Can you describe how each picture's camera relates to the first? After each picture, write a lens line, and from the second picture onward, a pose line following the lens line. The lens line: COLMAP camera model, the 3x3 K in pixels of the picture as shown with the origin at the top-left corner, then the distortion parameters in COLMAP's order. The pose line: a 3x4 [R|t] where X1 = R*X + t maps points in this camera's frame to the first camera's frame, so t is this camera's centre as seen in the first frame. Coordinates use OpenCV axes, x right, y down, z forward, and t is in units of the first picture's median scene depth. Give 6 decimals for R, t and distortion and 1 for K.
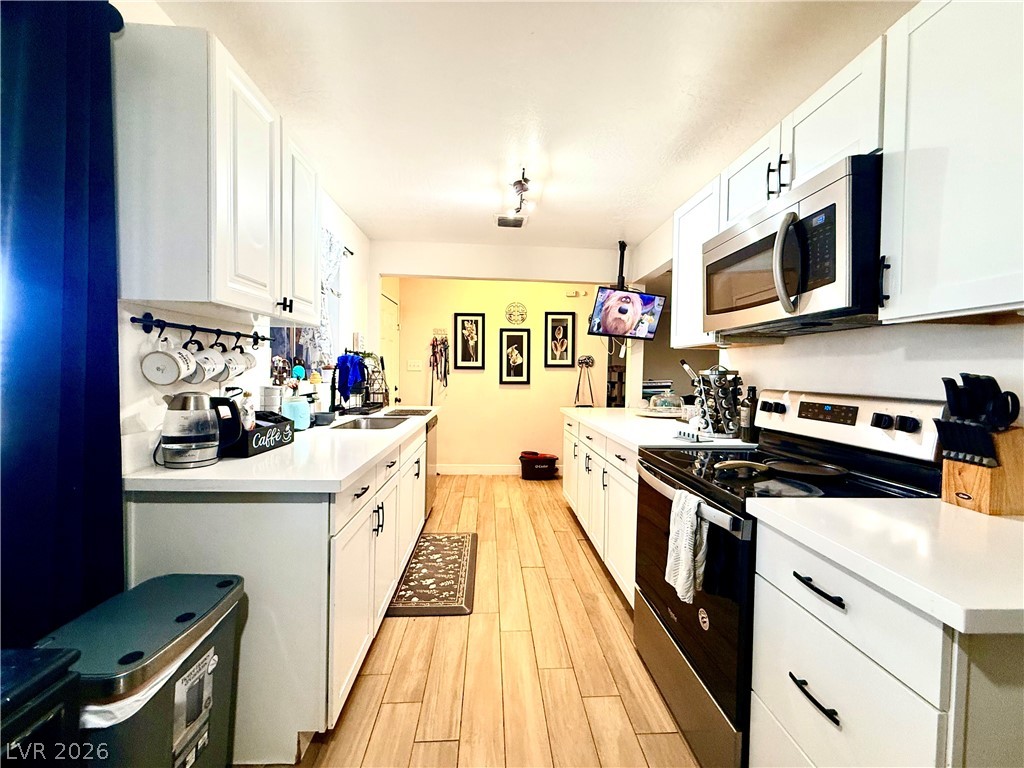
lens RADIAL K [[411.2, 0, 512.0], [0, 411.2, 384.0], [0, 0, 1]] dist [0.000164, -0.000031]
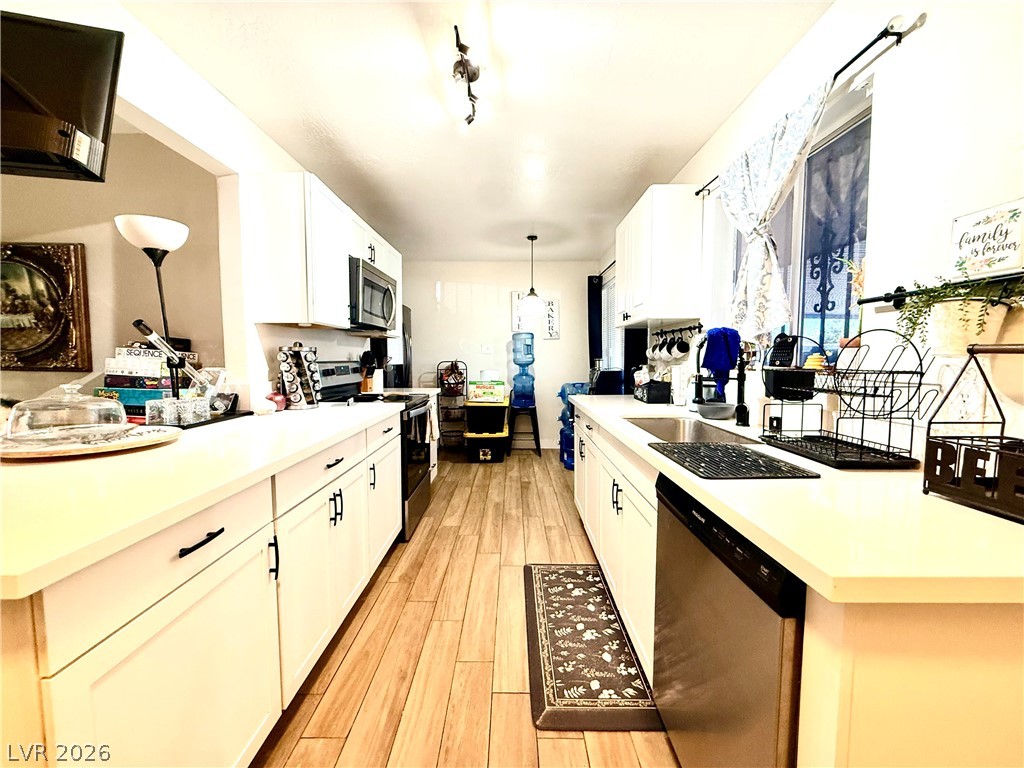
lens RADIAL K [[411.2, 0, 512.0], [0, 411.2, 384.0], [0, 0, 1]] dist [0.000164, -0.000031]
pose [[-0.998237, -0.018491, 0.056403, -0.103352], [-0.013023, 0.995314, 0.095817, -0.041849], [-0.057910, 0.094913, -0.993800, 1.811622]]
